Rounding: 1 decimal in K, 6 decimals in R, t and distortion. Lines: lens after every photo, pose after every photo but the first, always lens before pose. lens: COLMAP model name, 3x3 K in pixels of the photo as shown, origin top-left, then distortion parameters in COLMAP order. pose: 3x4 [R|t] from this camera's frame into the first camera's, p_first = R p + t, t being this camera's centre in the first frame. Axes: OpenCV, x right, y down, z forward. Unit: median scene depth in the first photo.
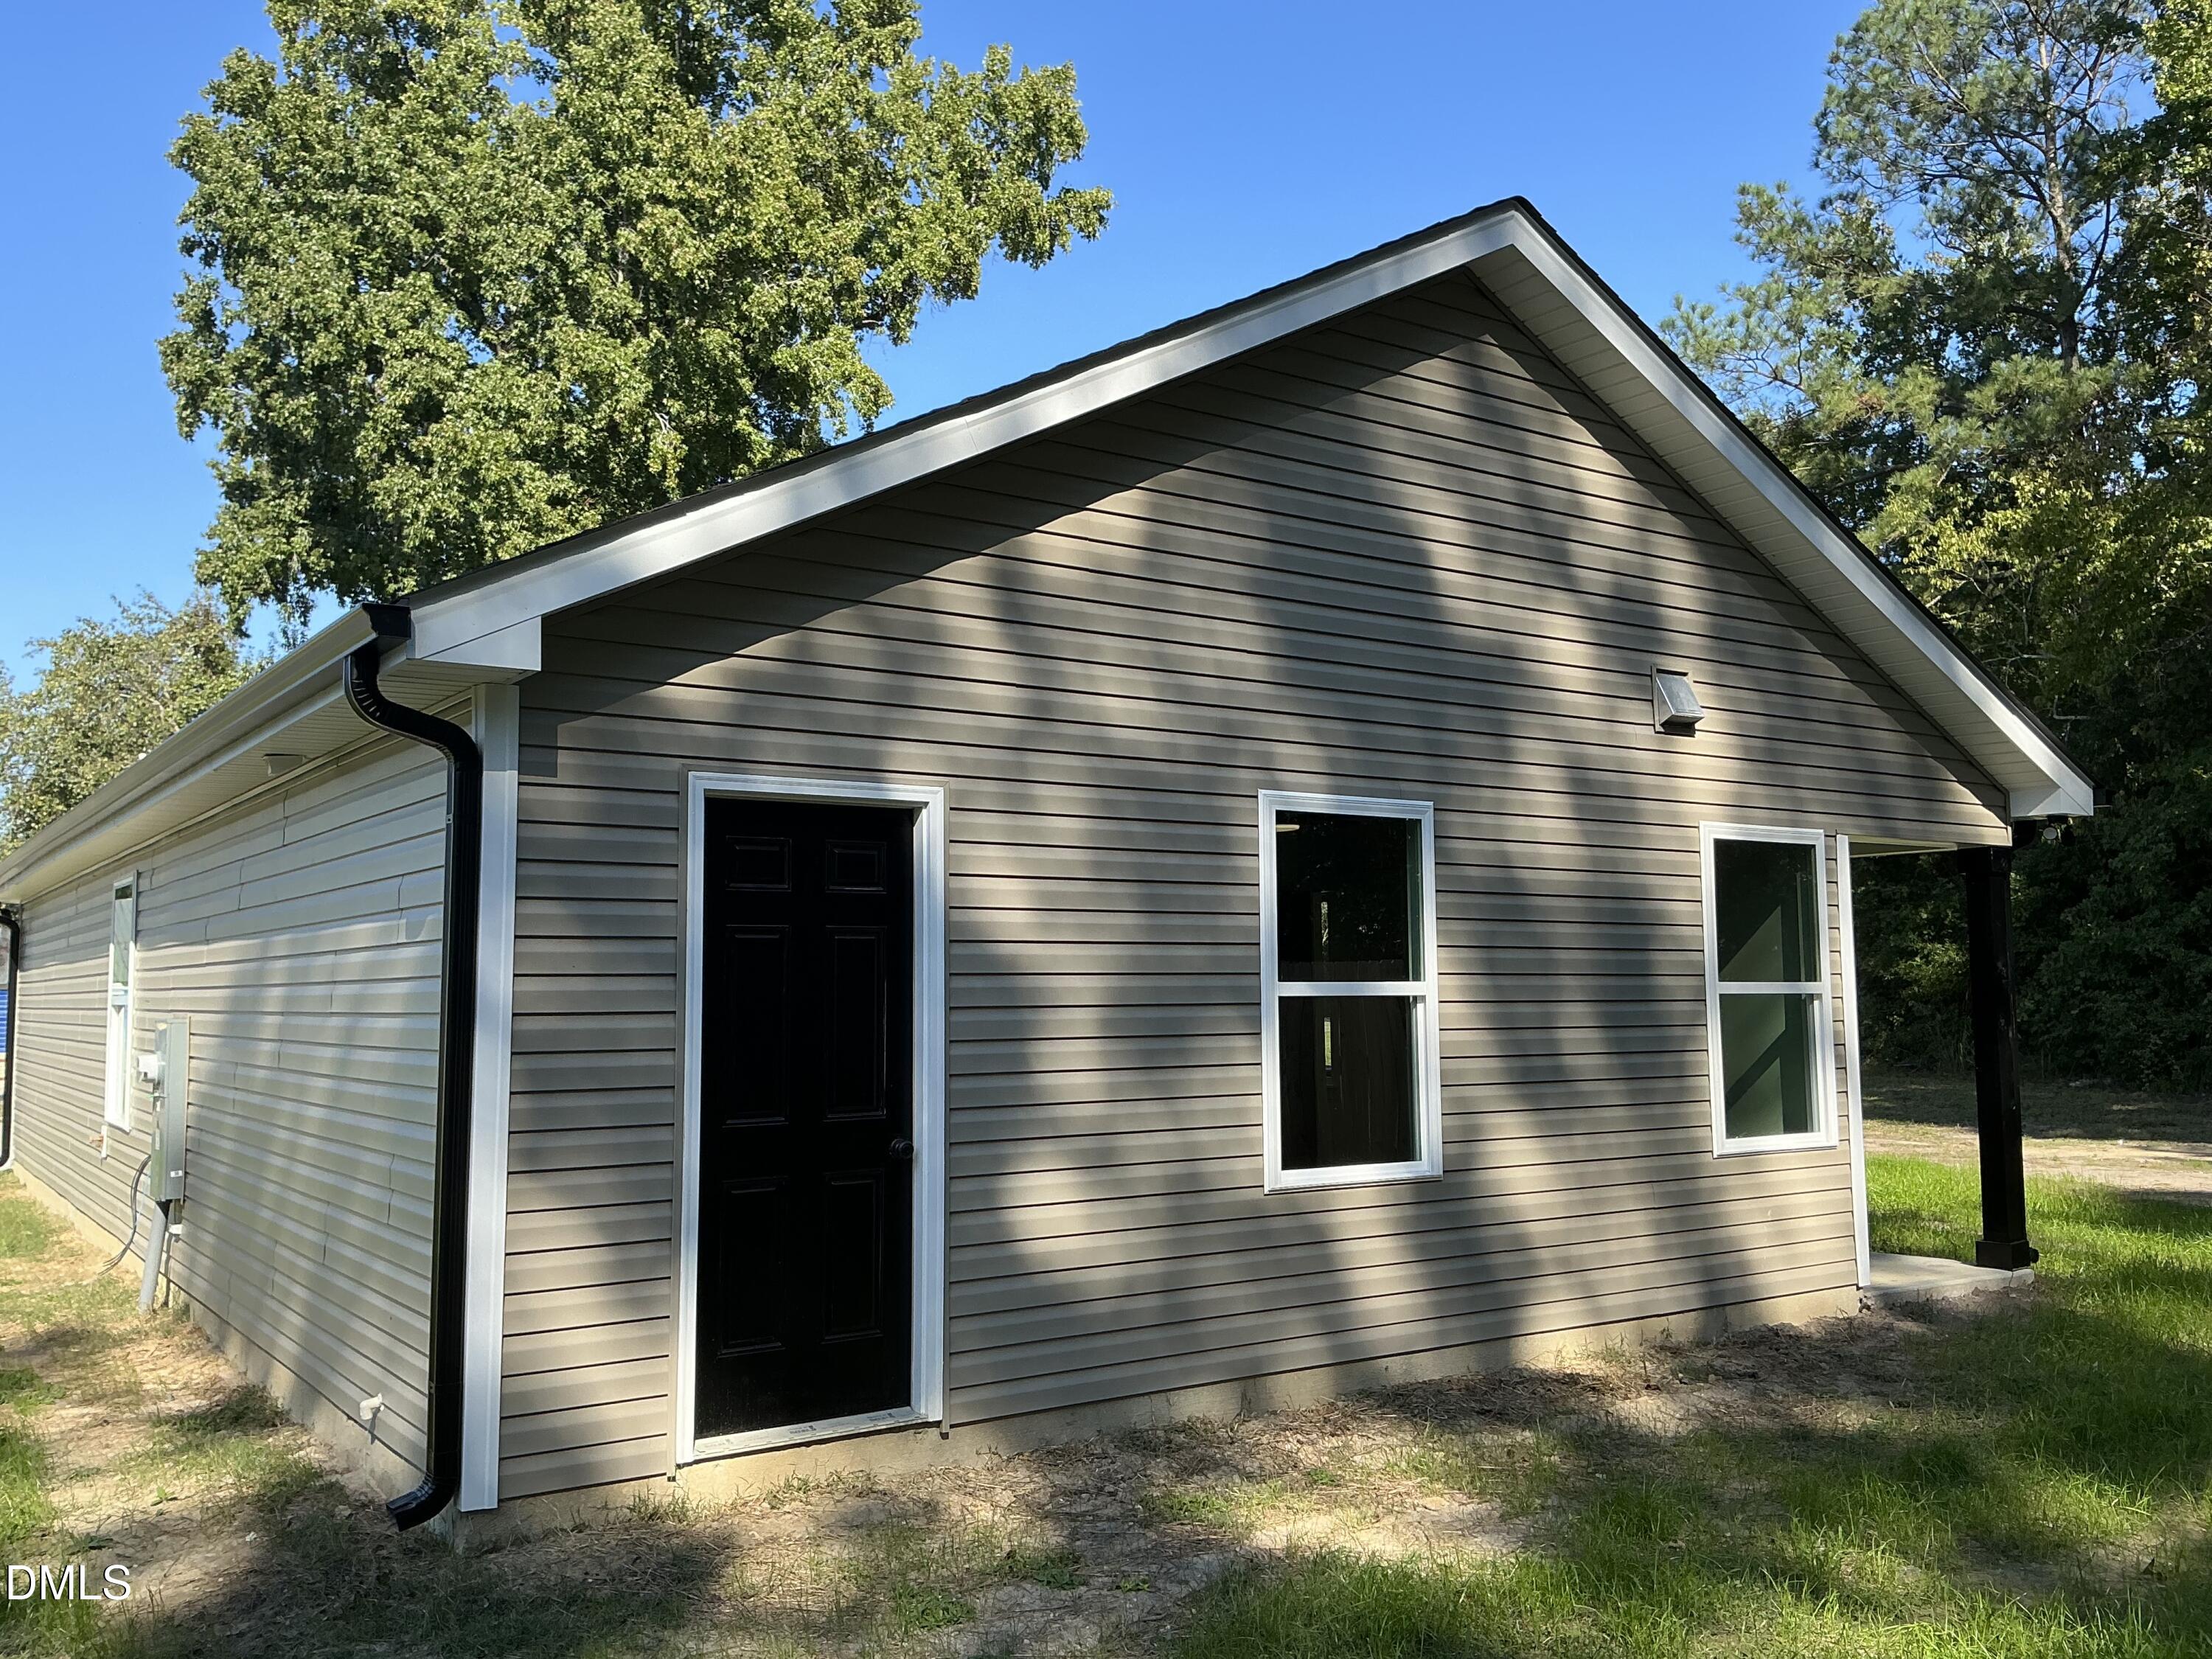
lens RADIAL K [[1841.8, 0, 1106.0], [0, 1841.8, 829.5], [0, 0, 1]] dist [0.165755, -0.337703]
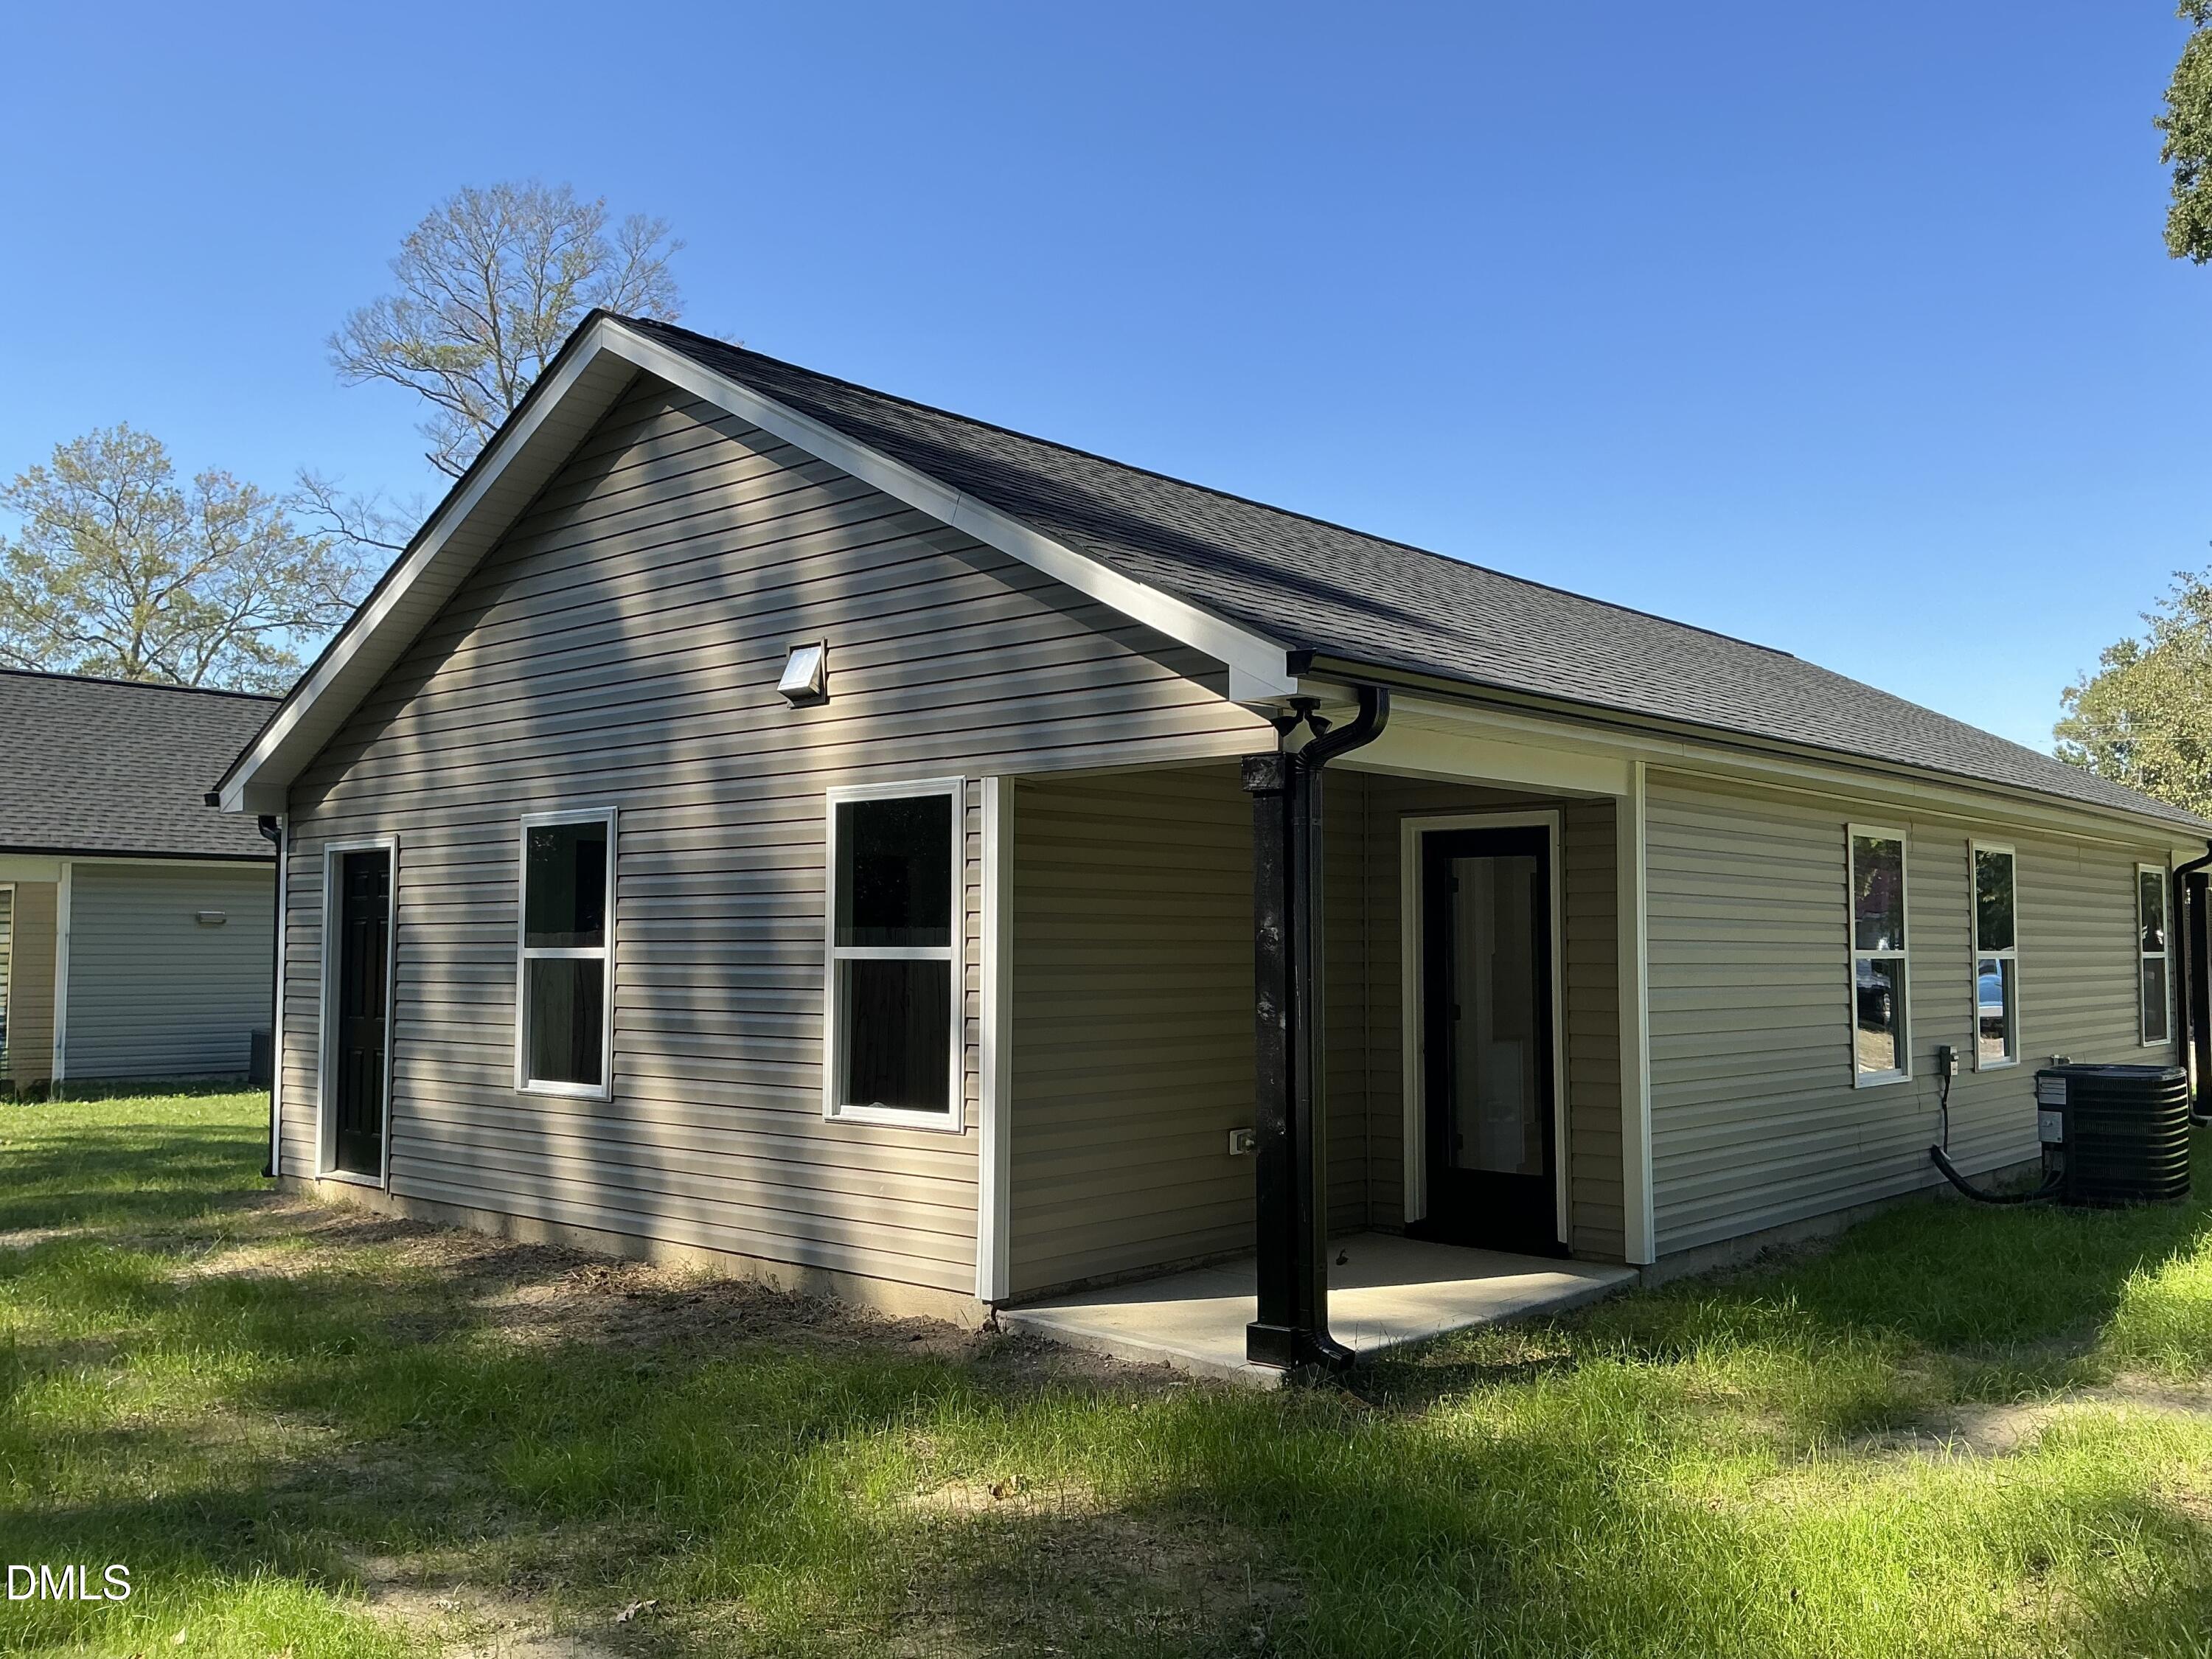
lens RADIAL K [[1841.8, 0, 1106.0], [0, 1841.8, 829.5], [0, 0, 1]] dist [0.165755, -0.337703]
pose [[0.220735, -0.056599, -0.973690, 1.424853], [0.080208, 0.995987, -0.039711, 0.075299], [0.972030, -0.069332, 0.224389, 0.993822]]
